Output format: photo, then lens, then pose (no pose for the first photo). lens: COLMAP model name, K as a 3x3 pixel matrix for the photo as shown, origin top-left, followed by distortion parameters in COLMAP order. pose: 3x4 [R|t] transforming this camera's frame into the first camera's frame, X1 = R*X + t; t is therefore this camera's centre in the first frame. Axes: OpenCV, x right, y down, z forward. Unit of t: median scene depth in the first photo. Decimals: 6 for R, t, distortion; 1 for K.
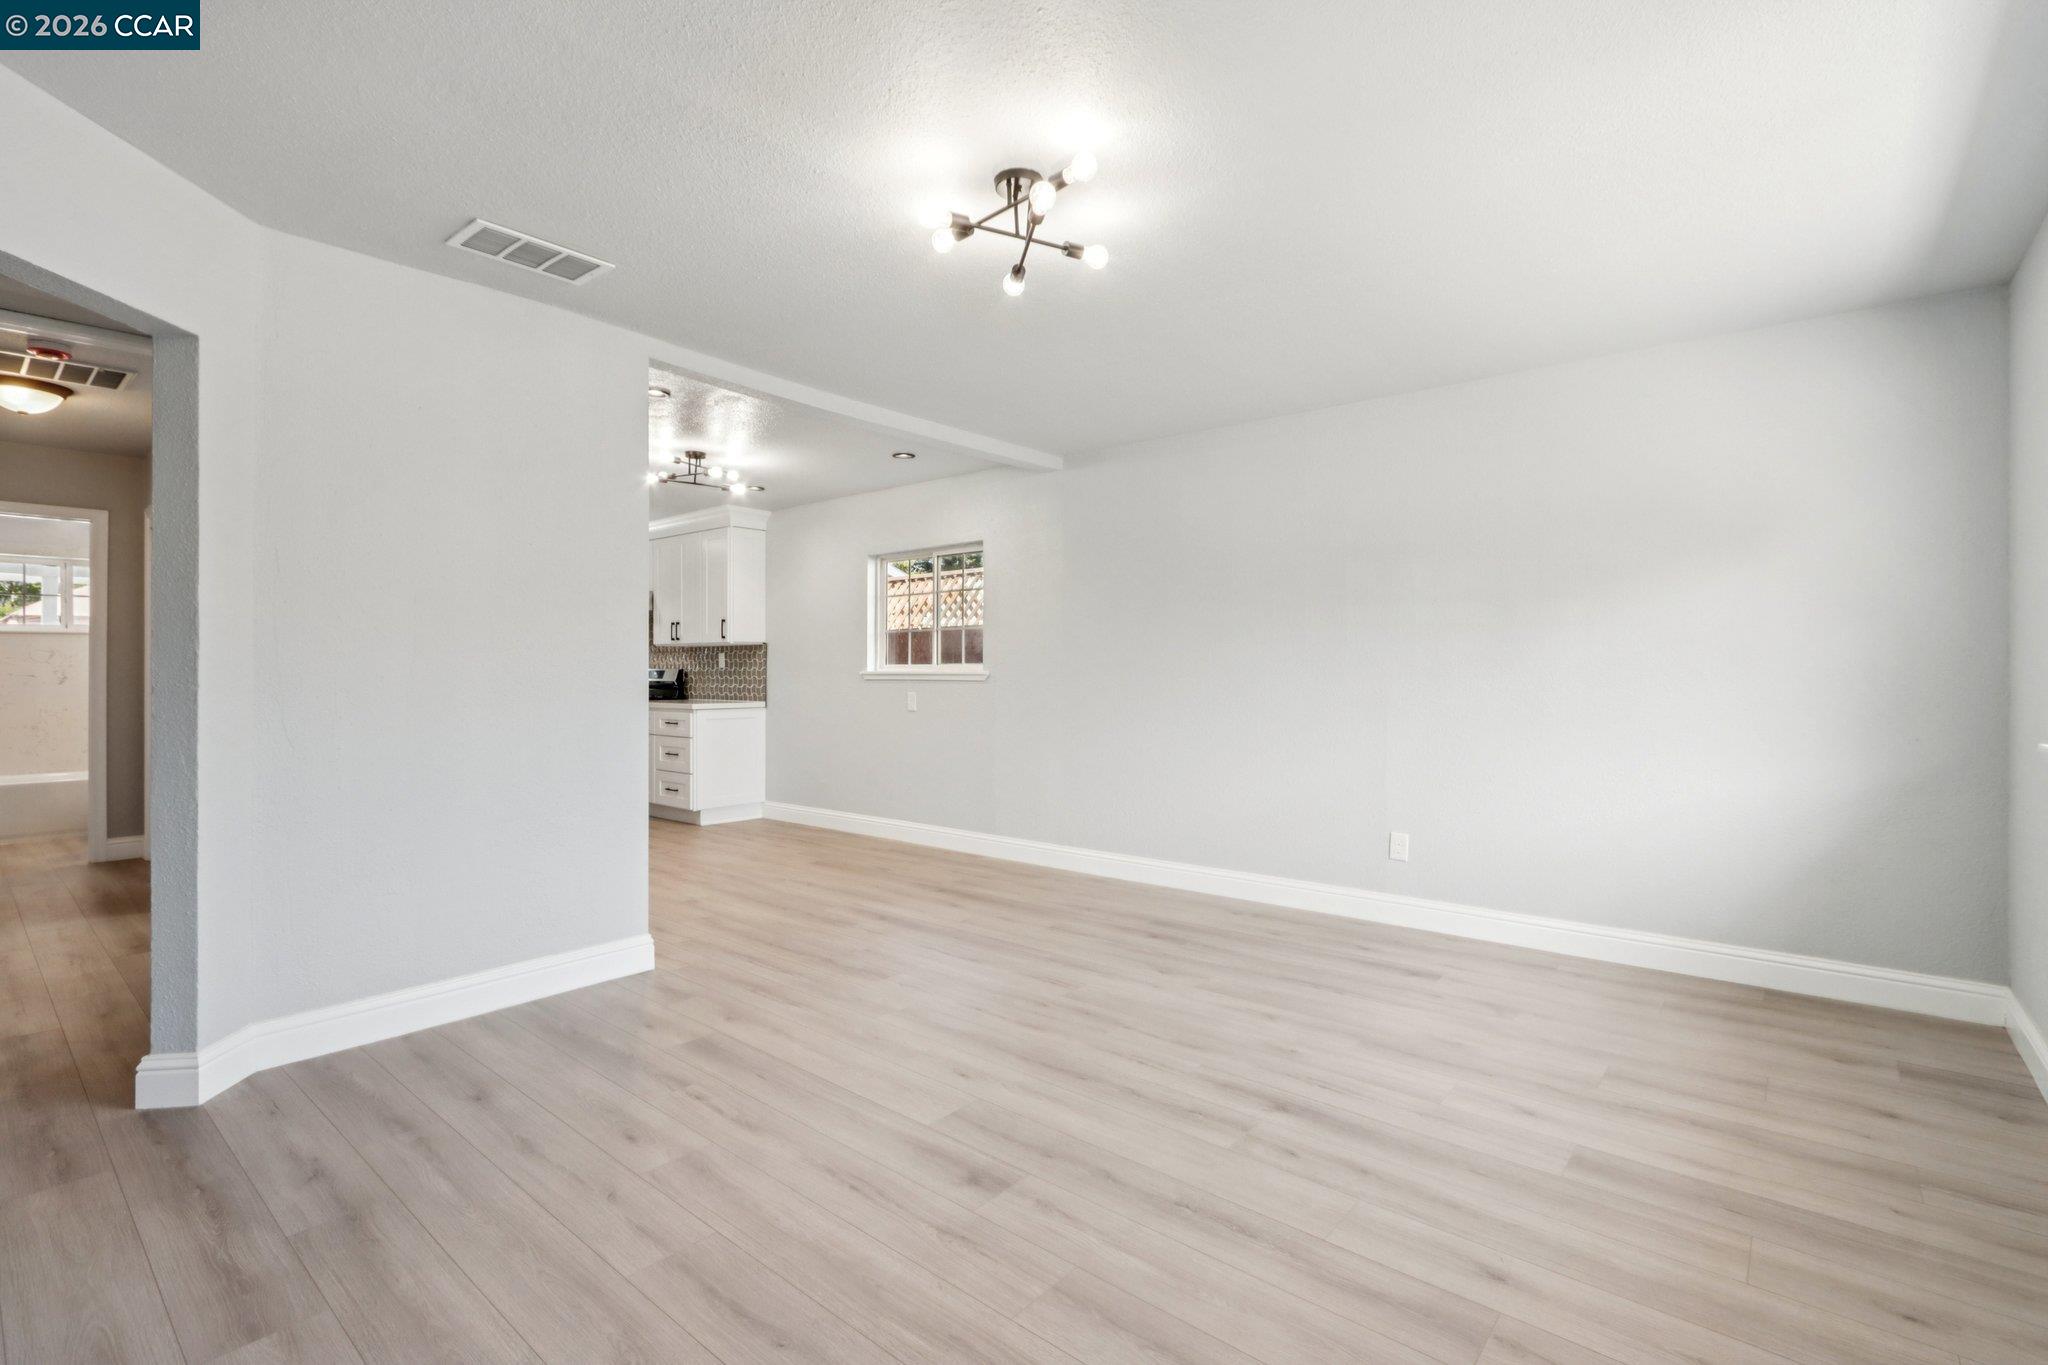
lens RADIAL K [[937.2, 0, 1028.4], [0, 937.2, 668.6], [0, 0, 1]] dist [-0.016631, 0.002115]
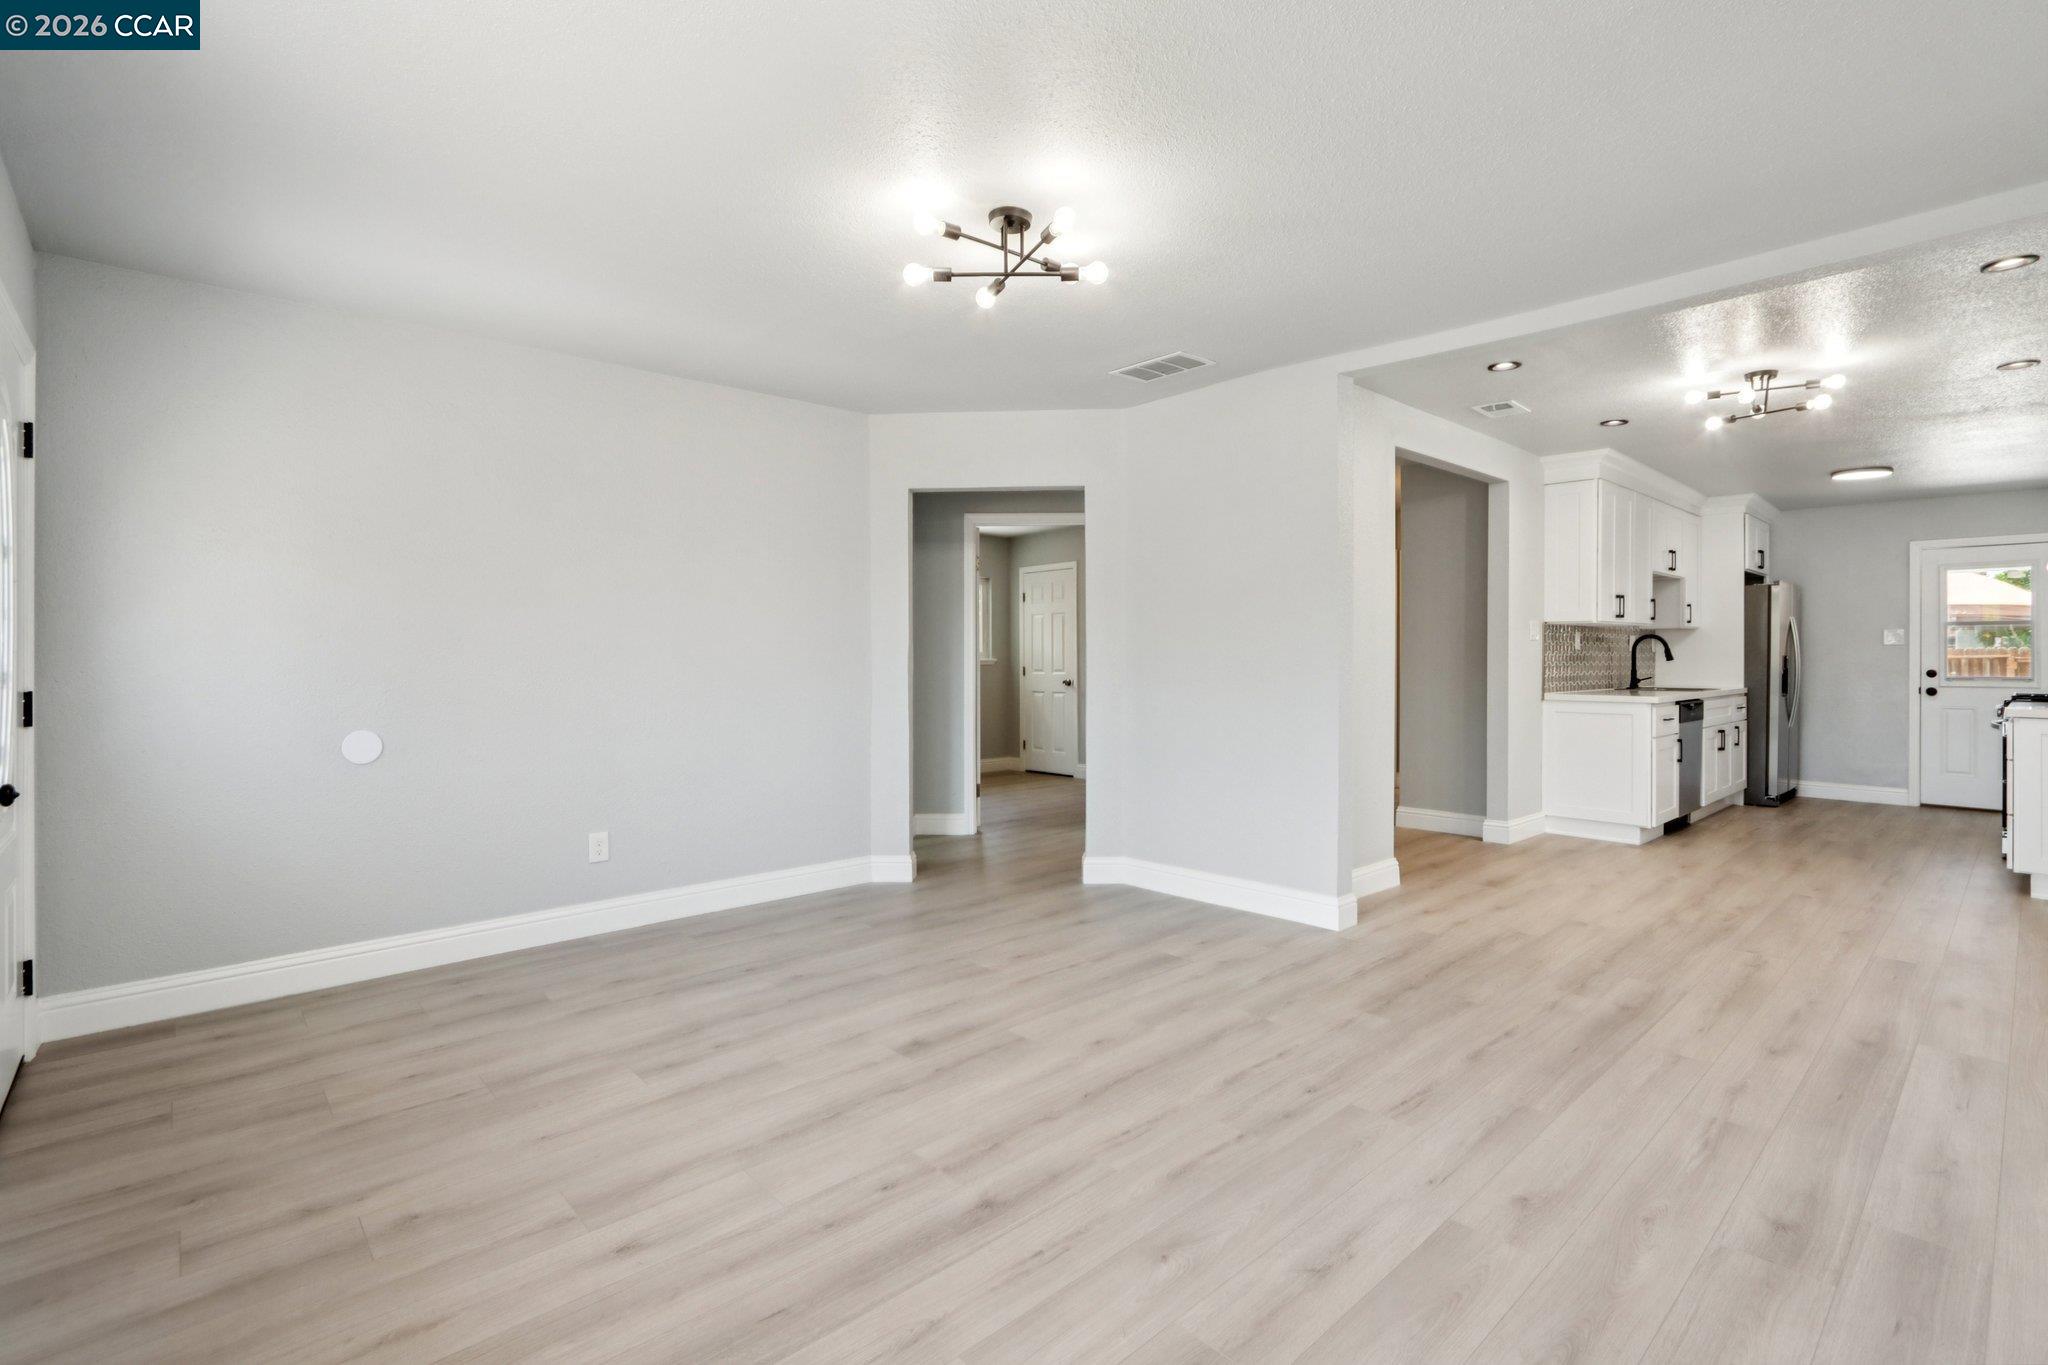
lens RADIAL K [[939.4, 0, 1035.0], [0, 939.4, 664.5], [0, 0, 1]] dist [-0.011631, 0.000103]
pose [[-0.125271, 0.004882, -0.992111, 0.861879], [0.004790, 0.999979, 0.004316, 0.003182], [0.992111, -0.004212, -0.125292, 0.927894]]
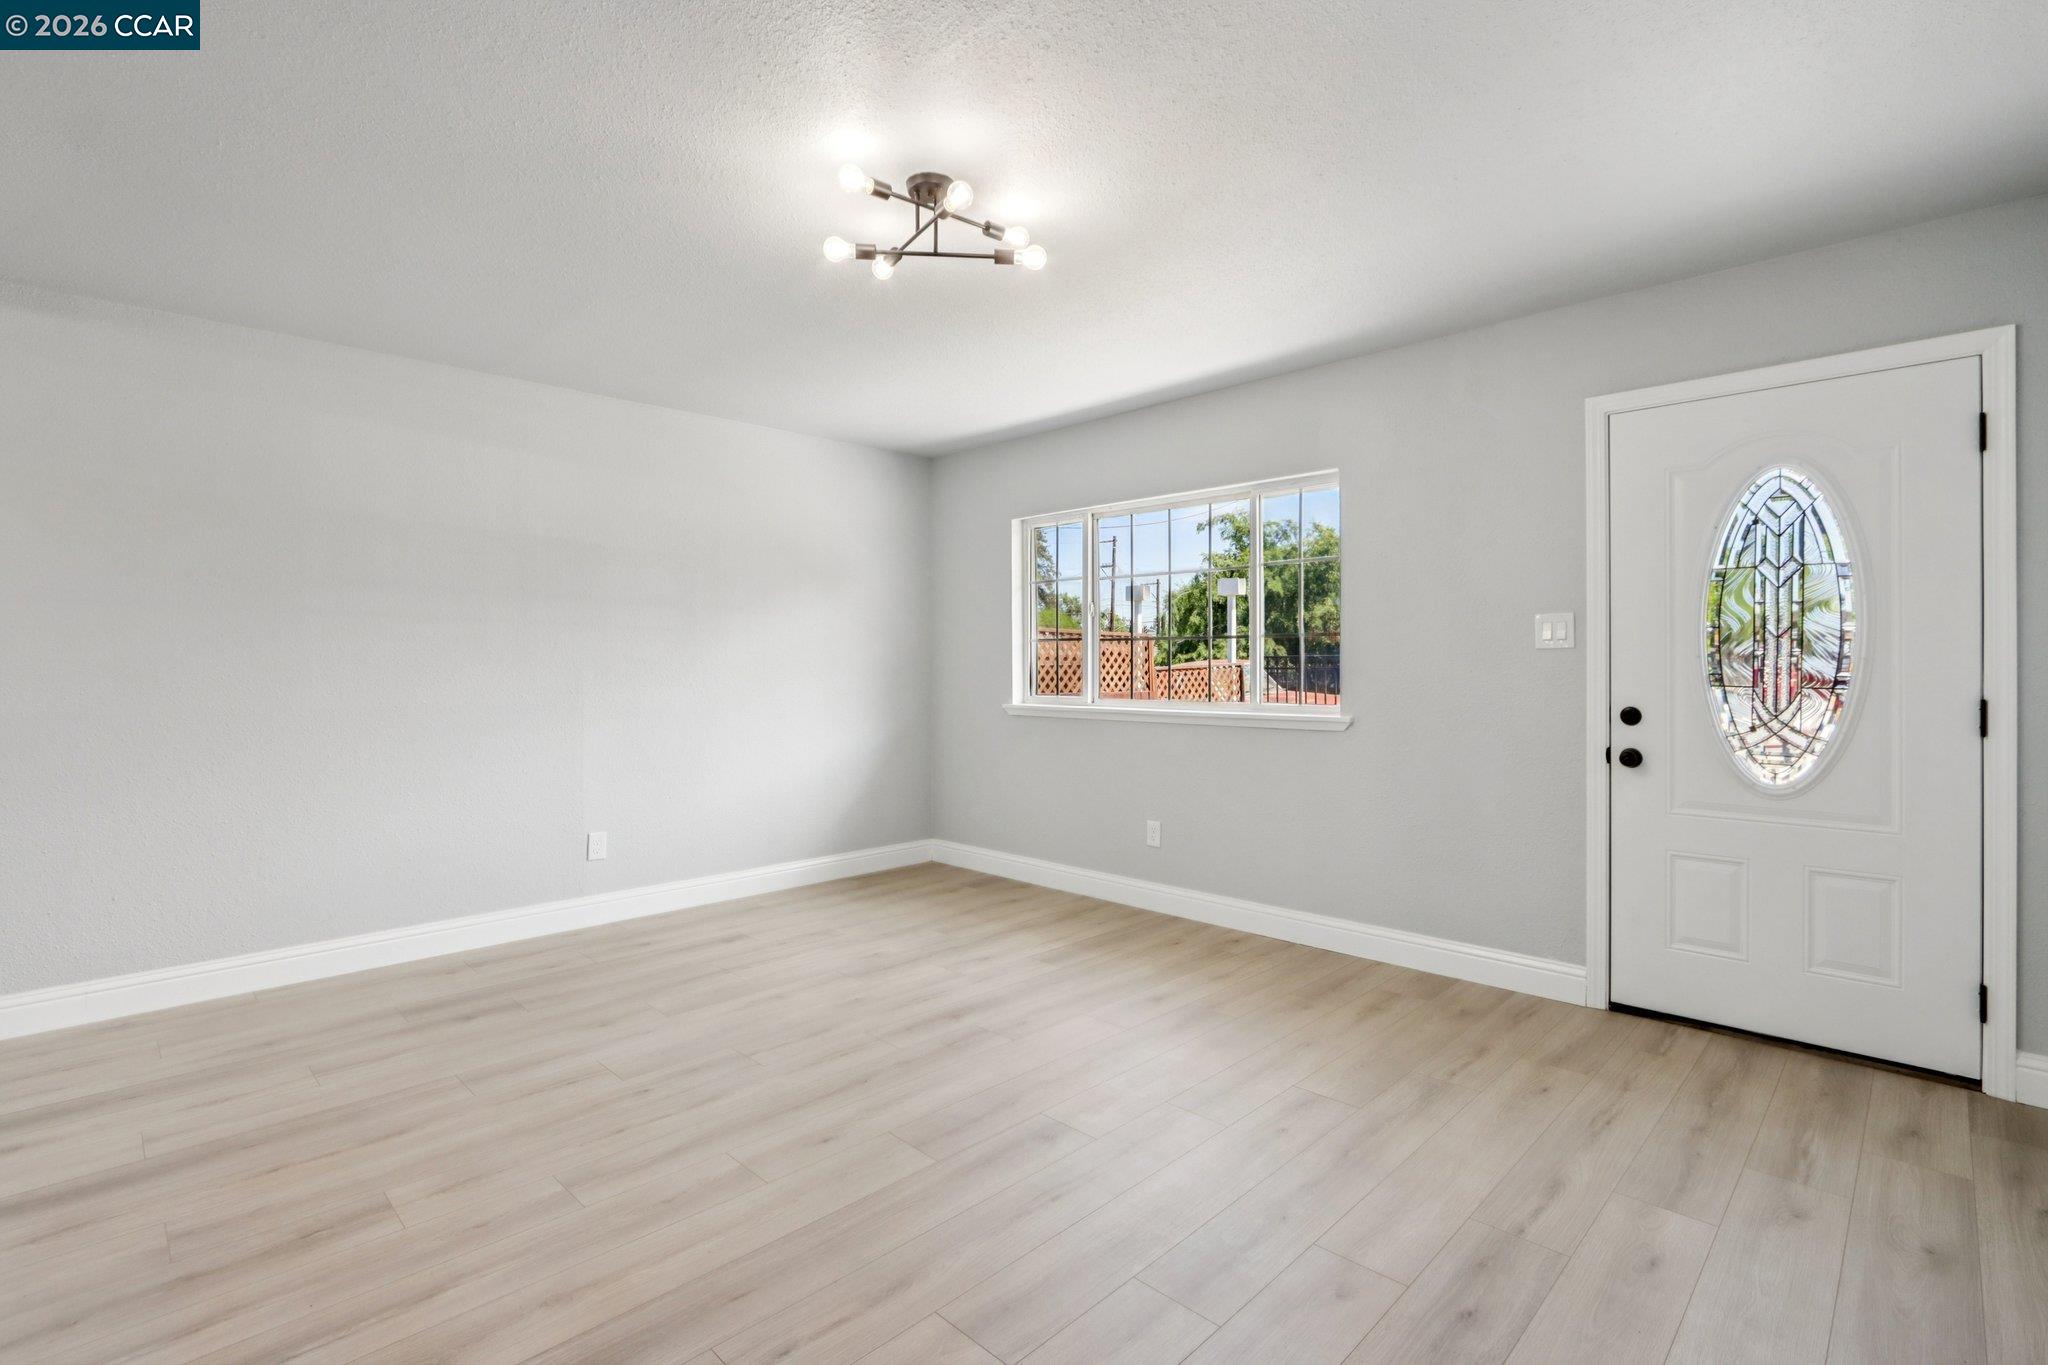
lens RADIAL K [[946.1, 0, 1034.9], [0, 946.1, 664.6], [0, 0, 1]] dist [-0.014046, 0.000168]
pose [[0.070171, 0.000103, 0.997535, -0.807022], [-0.000083, 1.000000, -0.000097, -0.003850], [-0.997535, -0.000076, 0.070171, 0.651063]]
